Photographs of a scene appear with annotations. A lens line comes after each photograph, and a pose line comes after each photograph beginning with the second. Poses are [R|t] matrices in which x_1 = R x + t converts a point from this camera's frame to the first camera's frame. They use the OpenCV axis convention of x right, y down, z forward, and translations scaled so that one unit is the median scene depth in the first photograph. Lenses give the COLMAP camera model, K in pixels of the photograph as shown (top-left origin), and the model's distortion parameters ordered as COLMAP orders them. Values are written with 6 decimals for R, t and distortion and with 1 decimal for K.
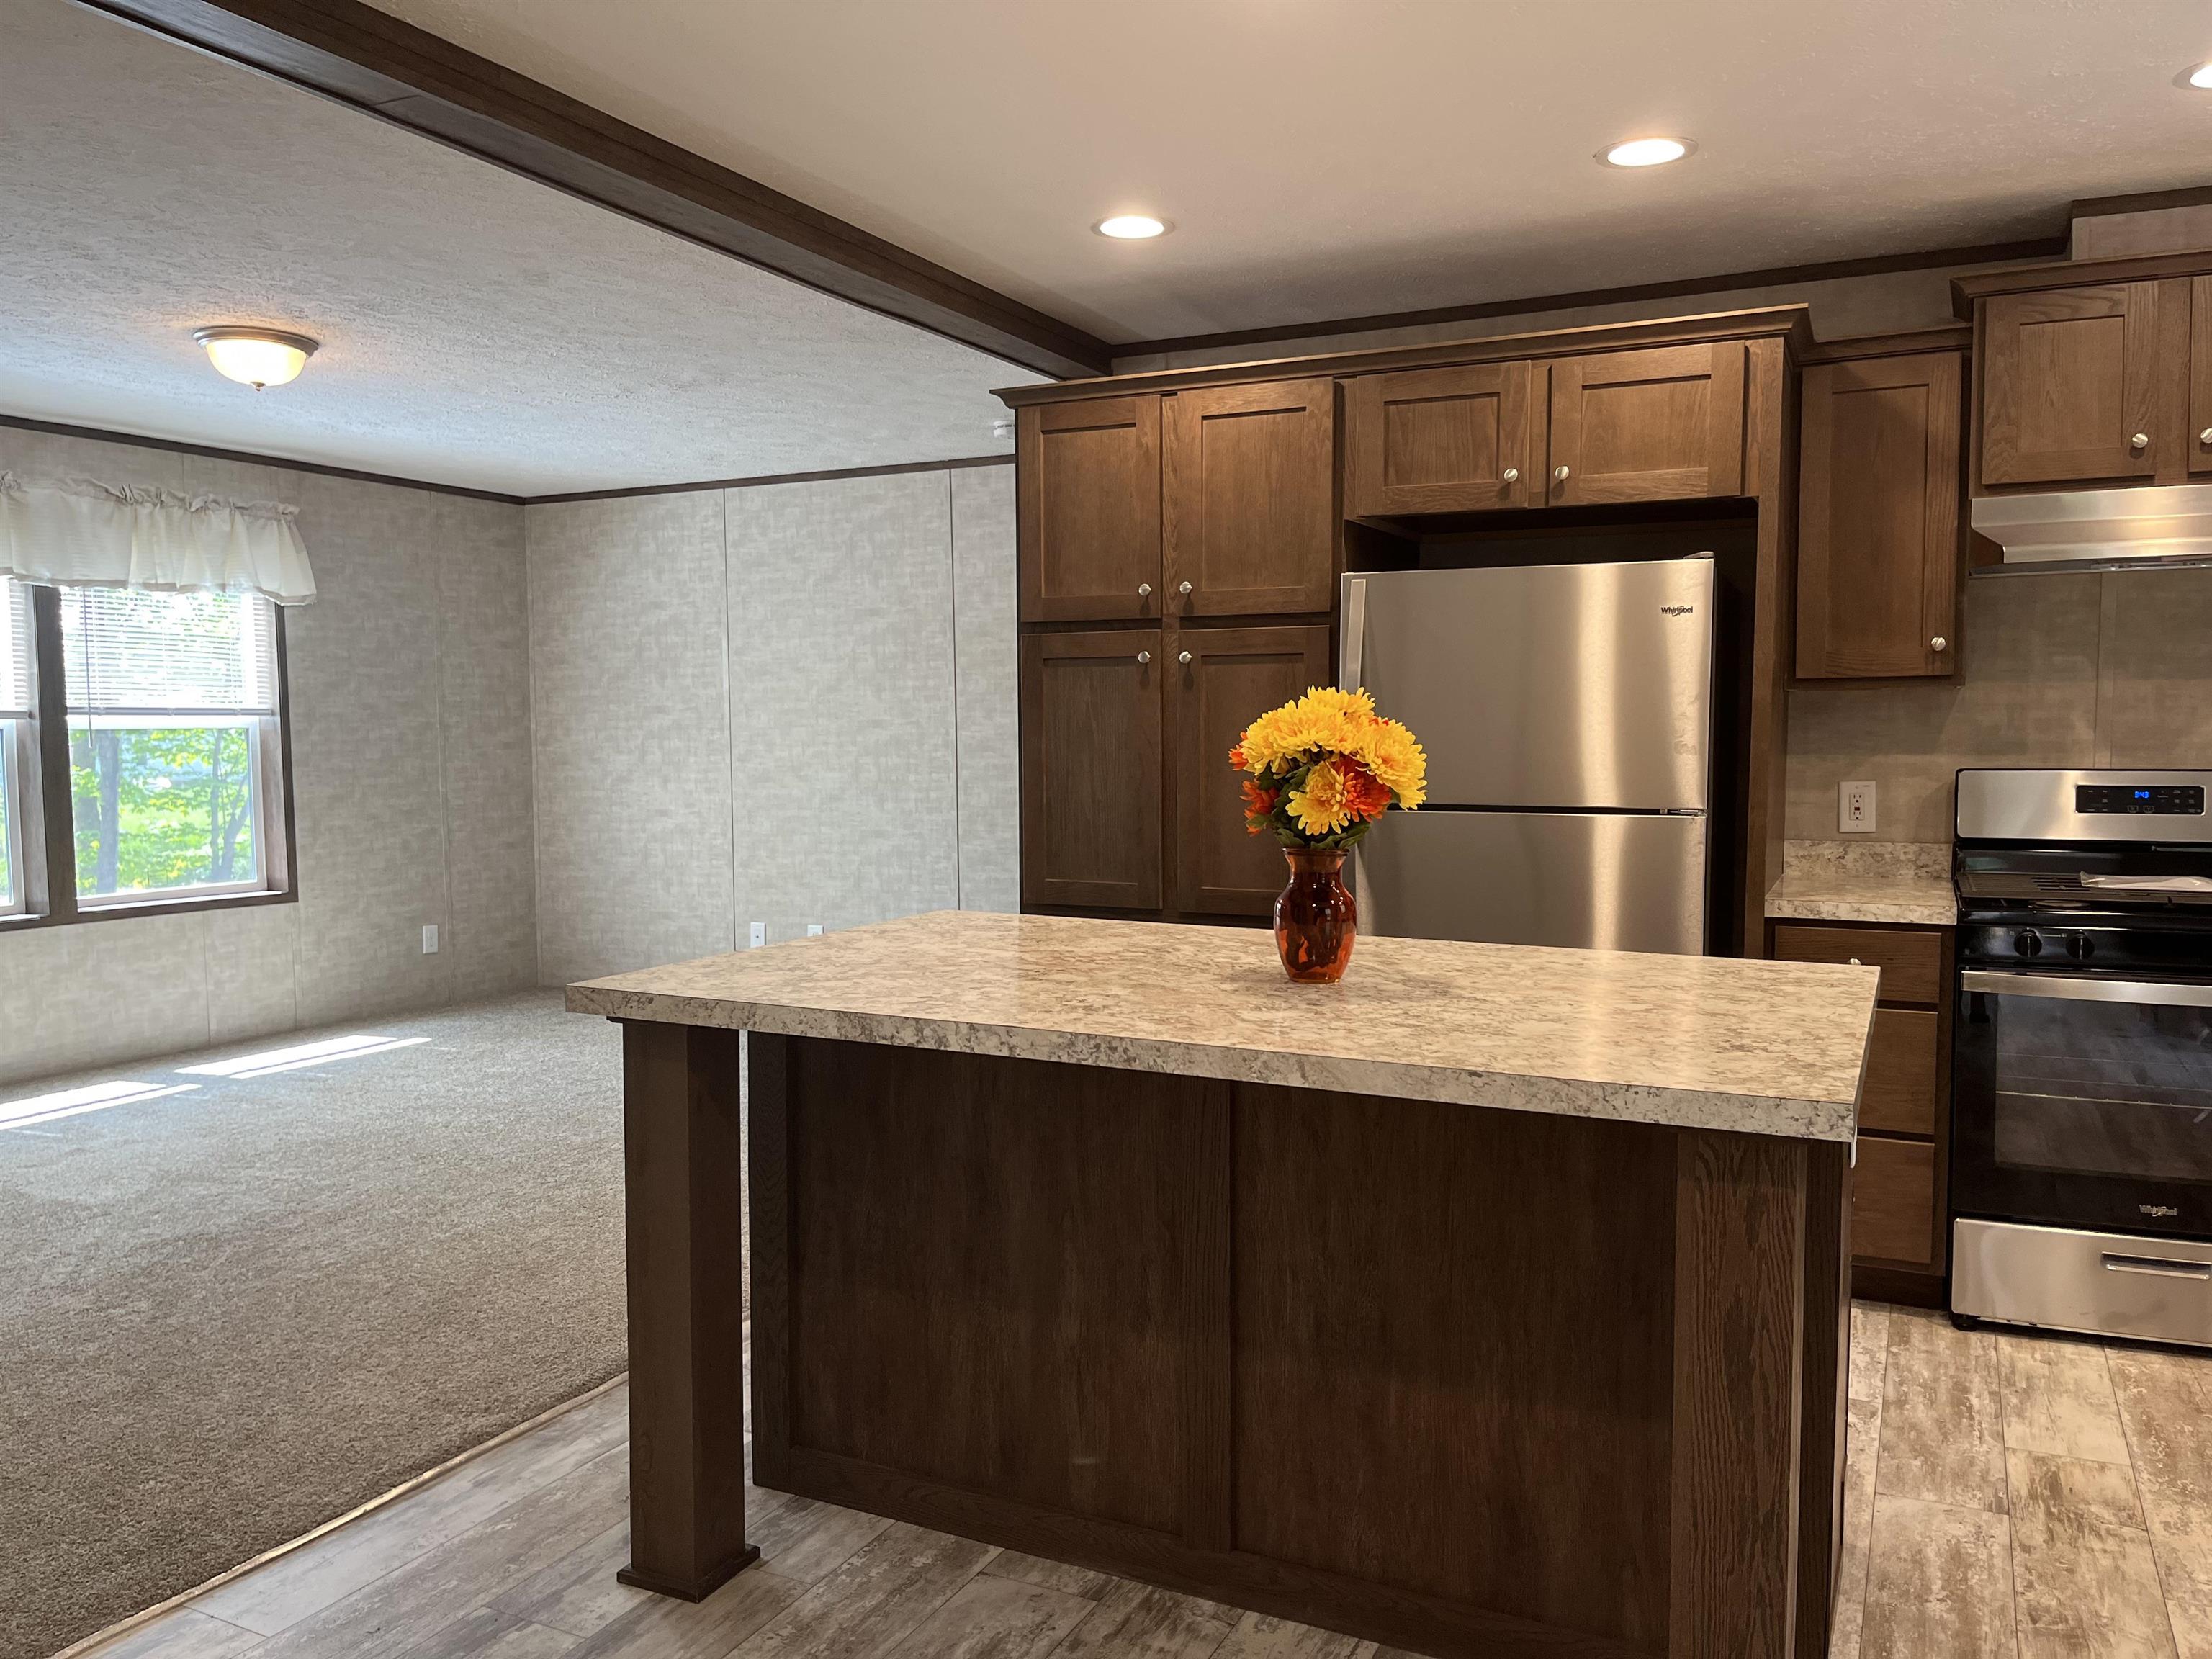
lens RADIAL K [[1662.2, 0, 1120.8], [0, 1662.2, 830.3], [0, 0, 1]] dist [0.079717, -0.122304]
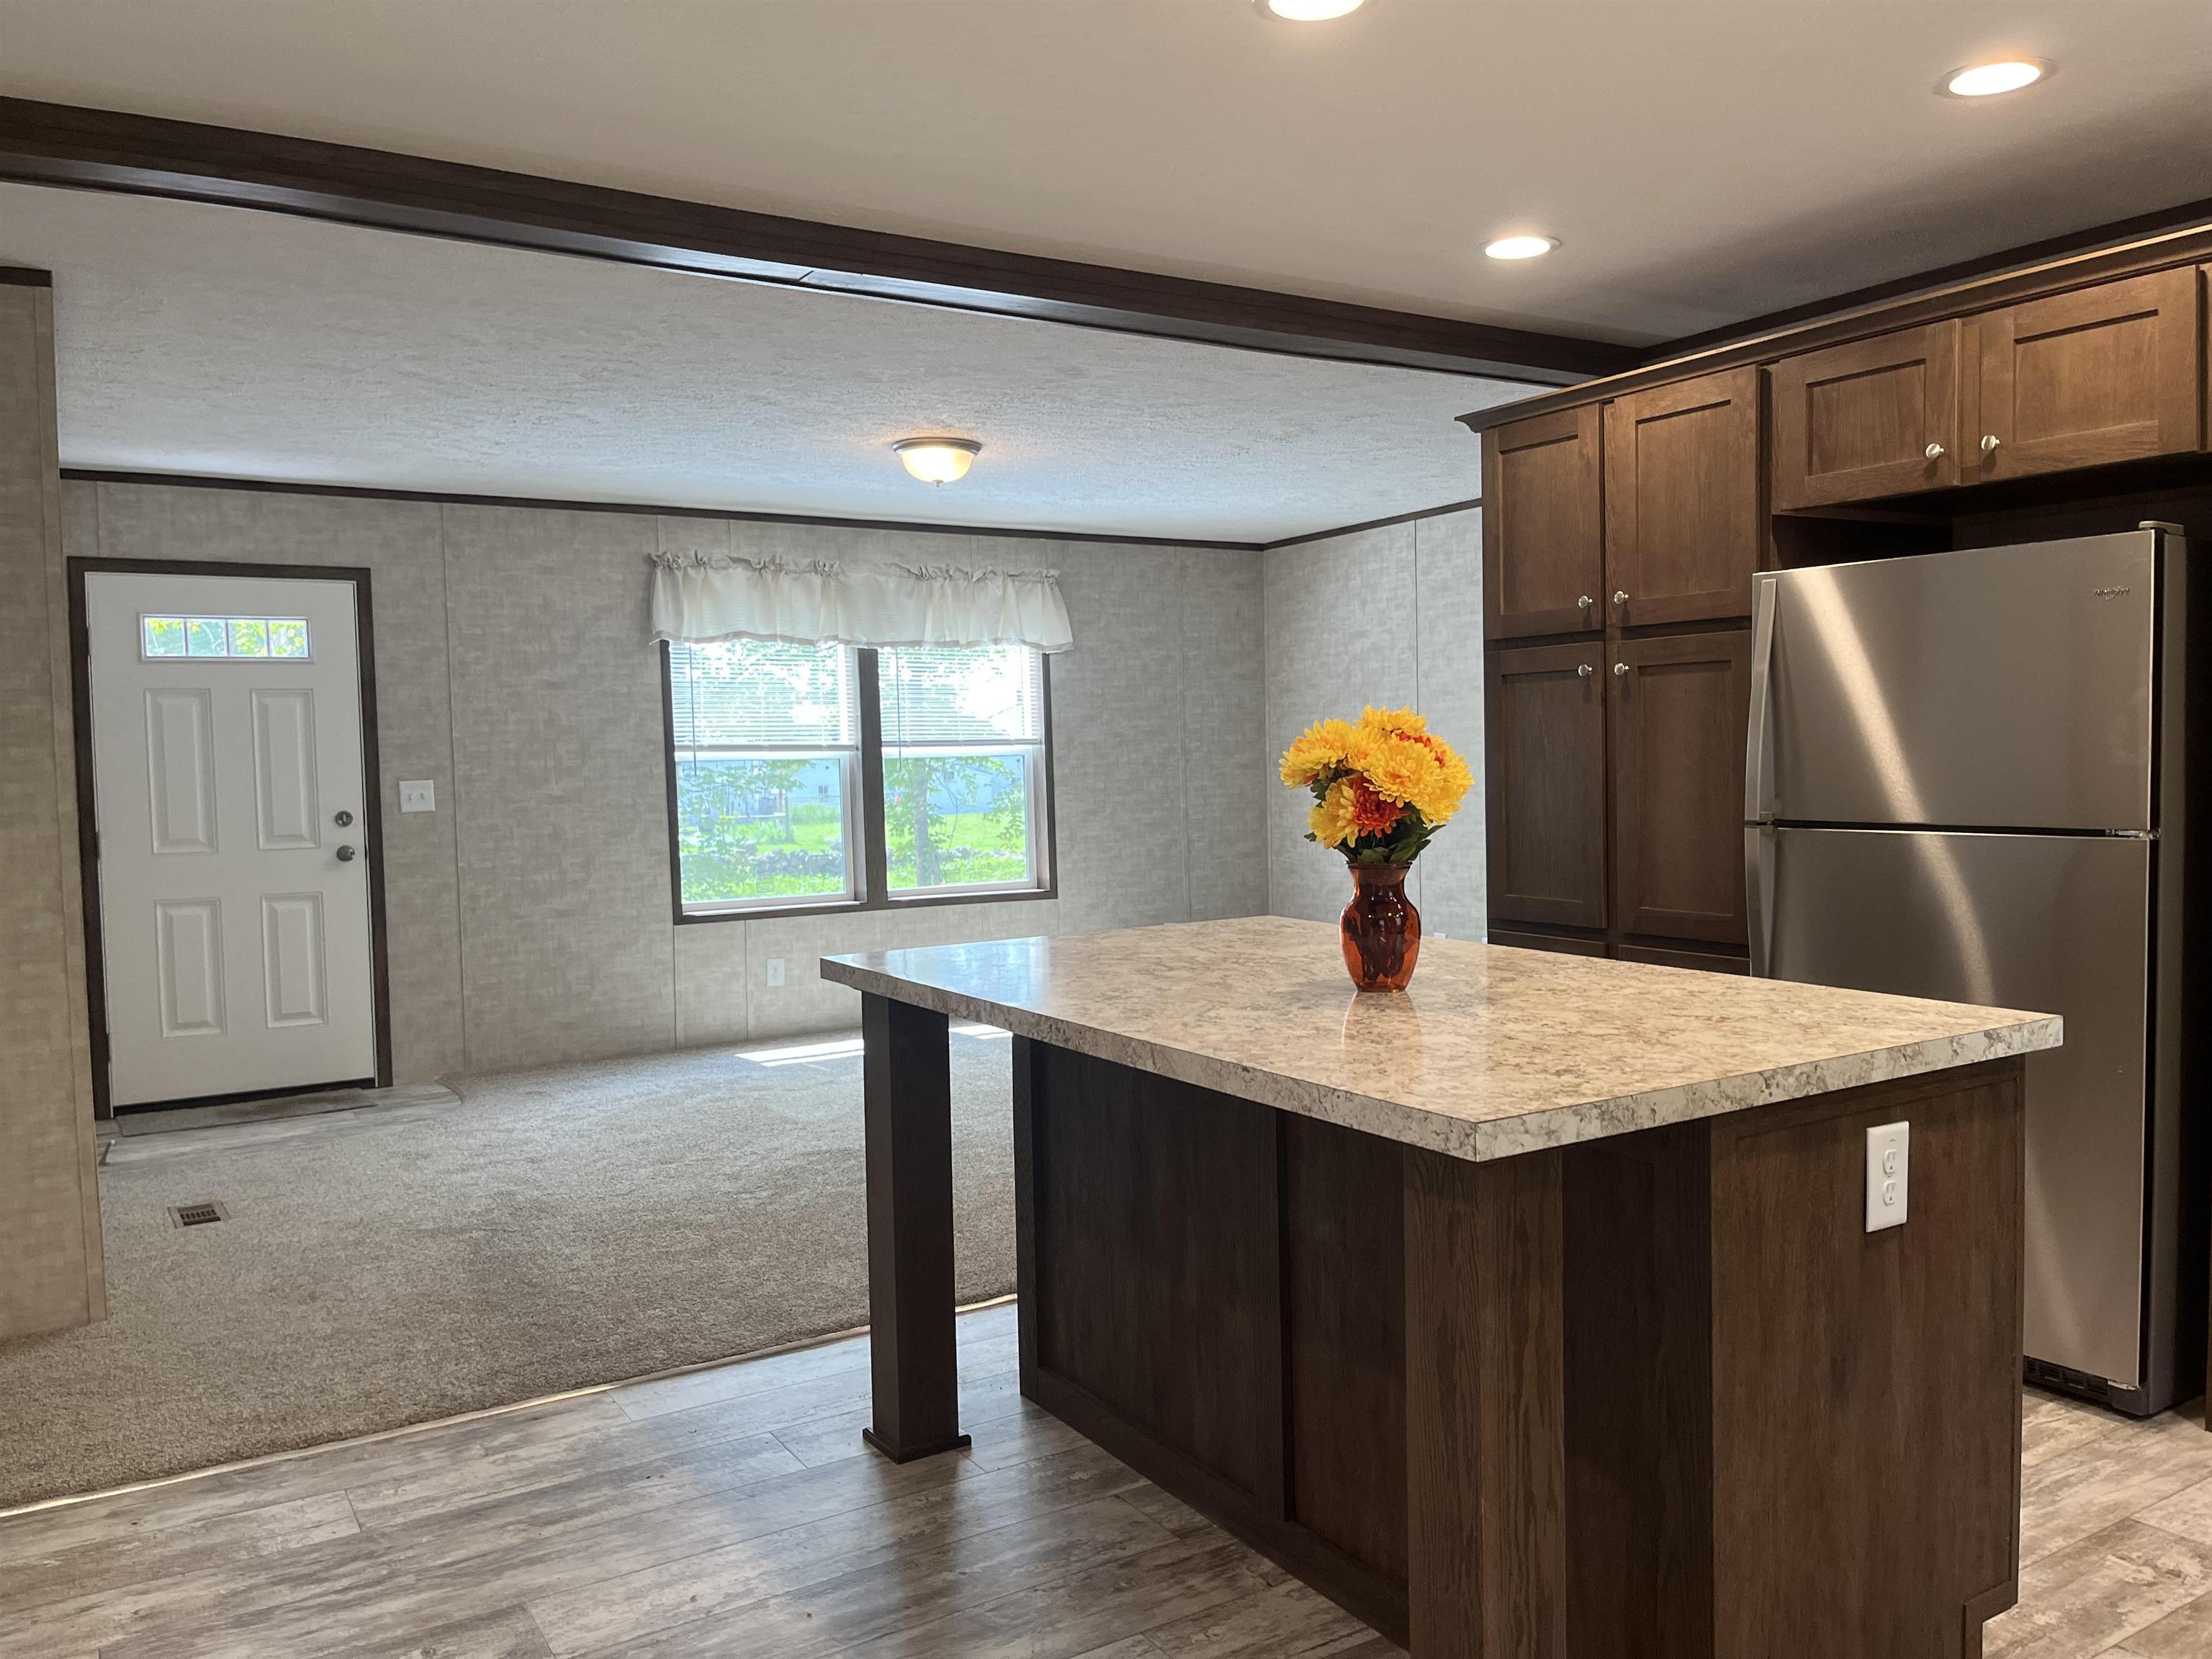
lens RADIAL K [[1662.2, 0, 1120.8], [0, 1662.2, 830.3], [0, 0, 1]] dist [0.079717, -0.122304]
pose [[0.851296, 0.009303, -0.524604, 0.301683], [-0.014431, 0.999880, -0.005688, -0.000387], [0.524488, 0.012412, 0.851328, 0.018755]]
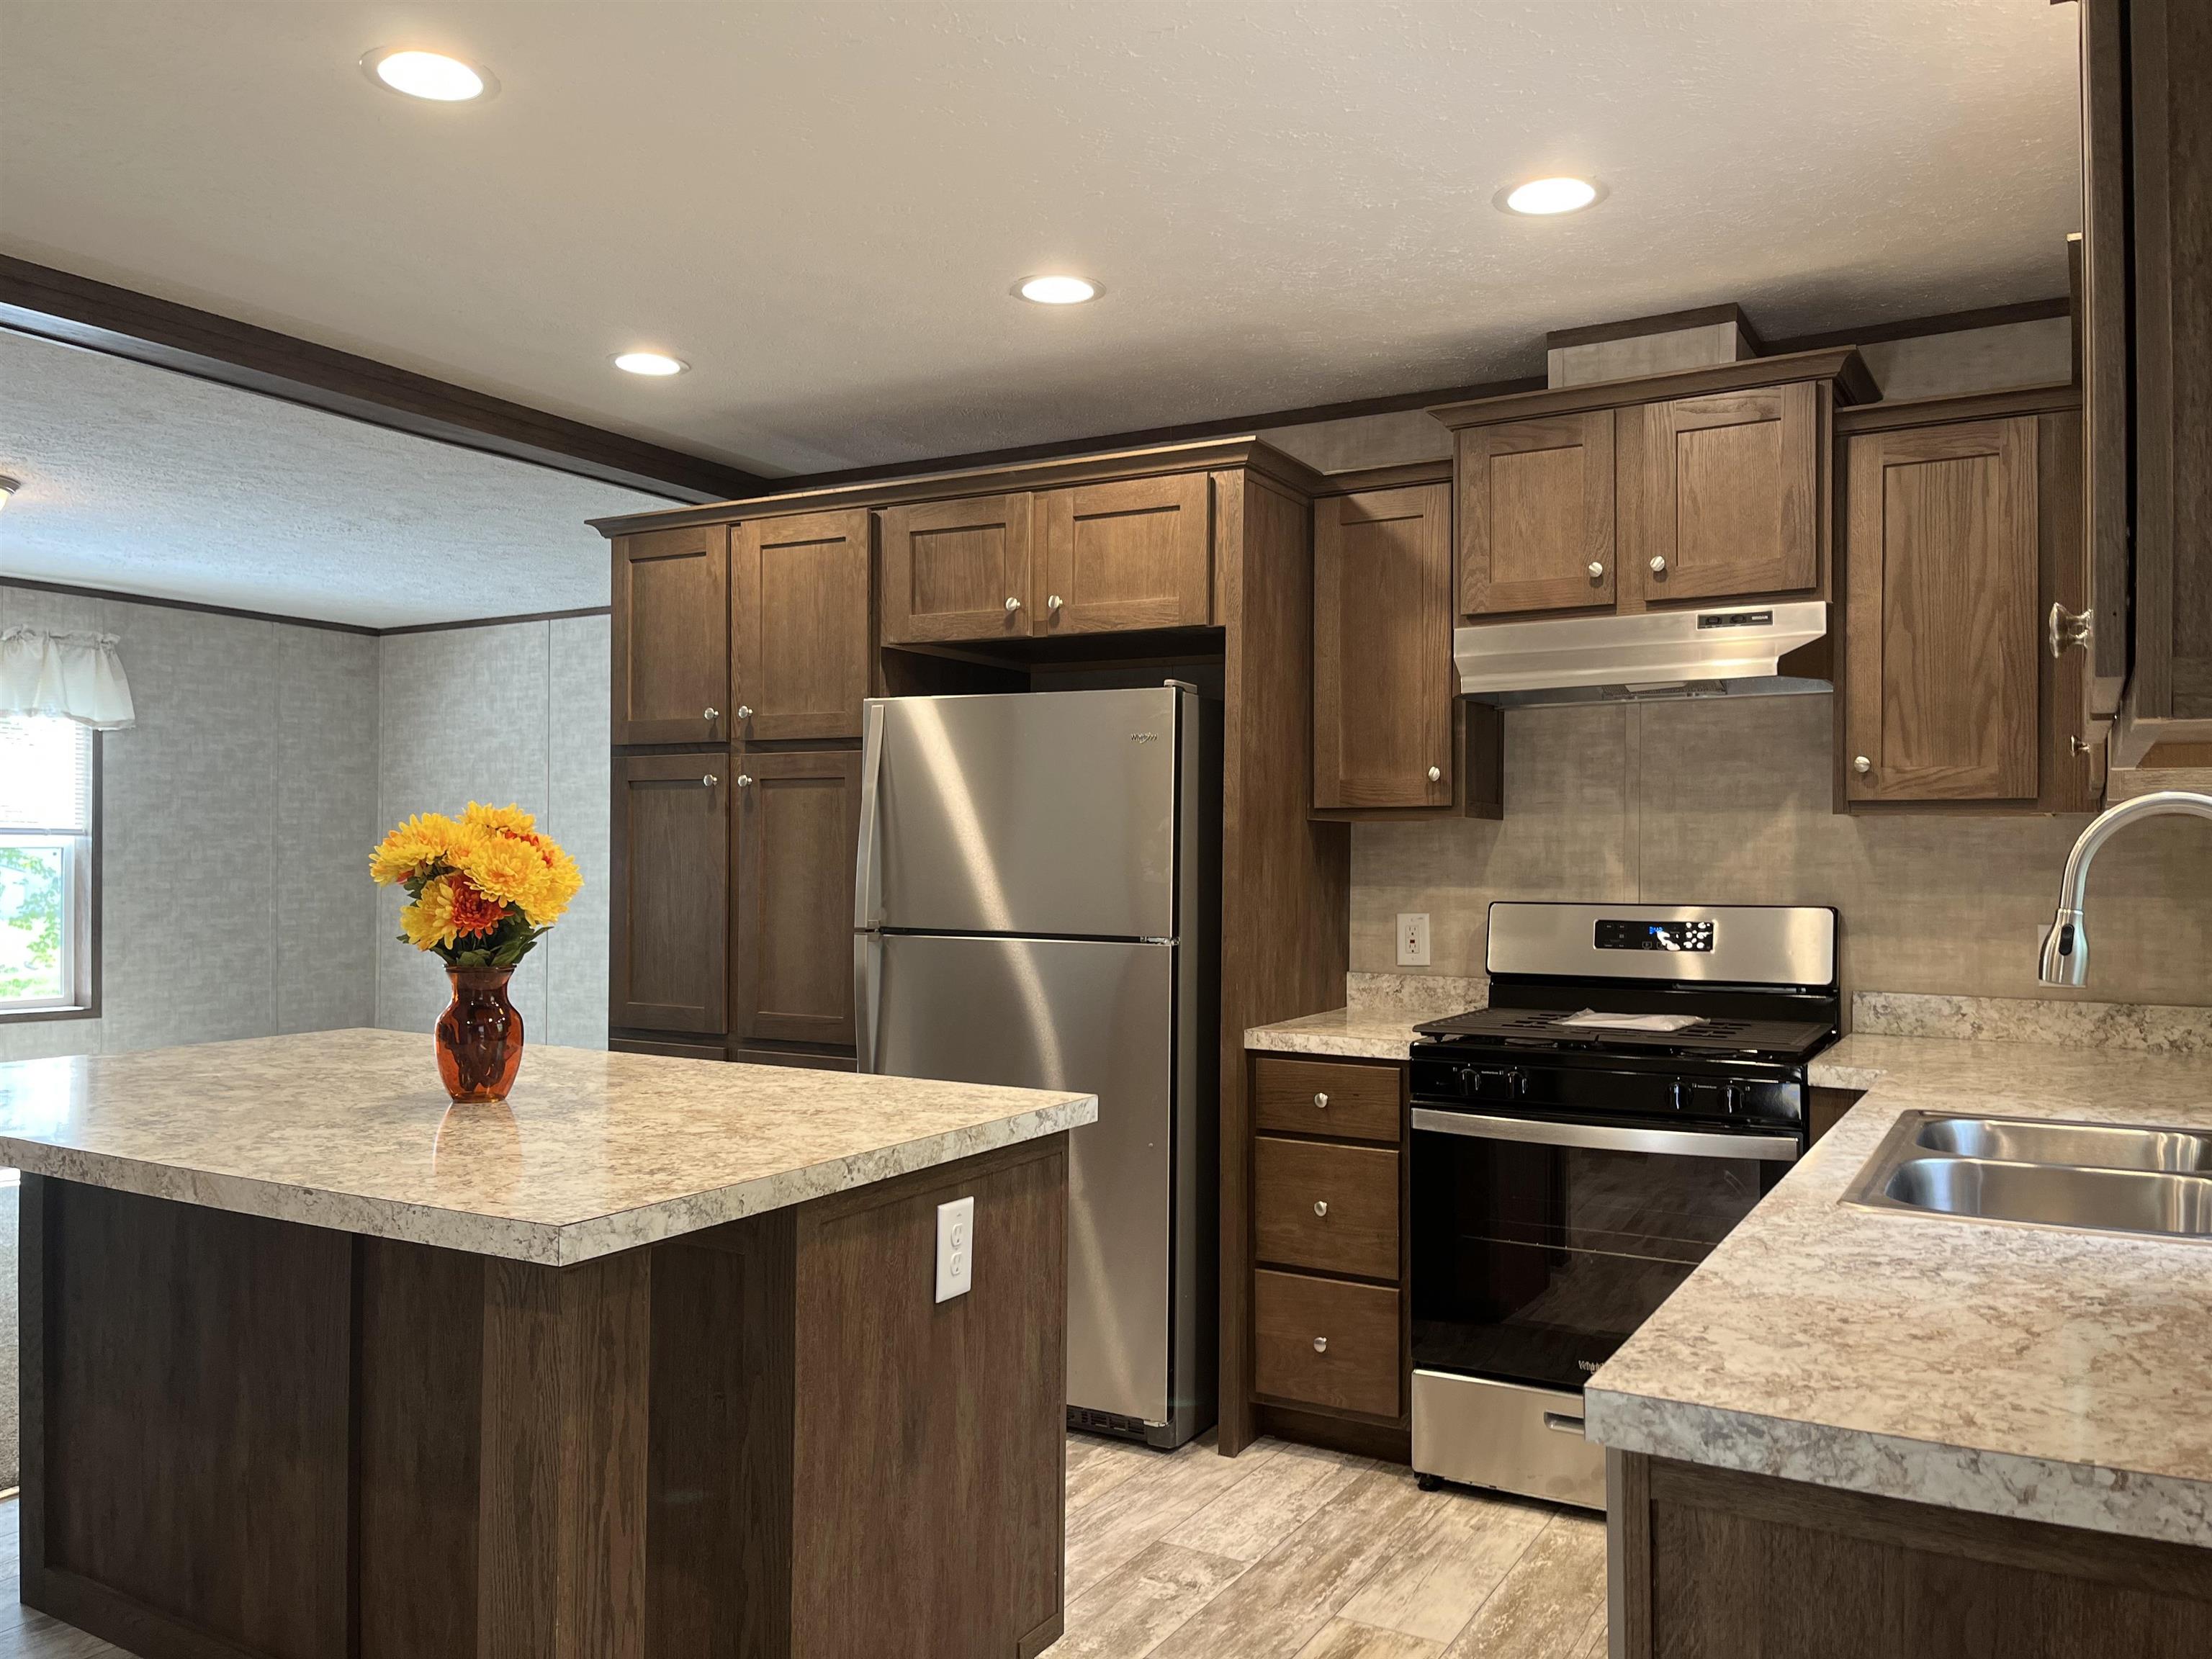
lens RADIAL K [[1667.0, 0, 1106.0], [0, 1667.0, 829.5], [0, 0, 1]] dist [0.042868, -0.052769]
pose [[0.998241, 0.009916, -0.058448, 0.314340], [-0.014602, 0.996664, -0.080296, 0.002847], [0.057456, 0.081008, 0.995056, 0.013280]]
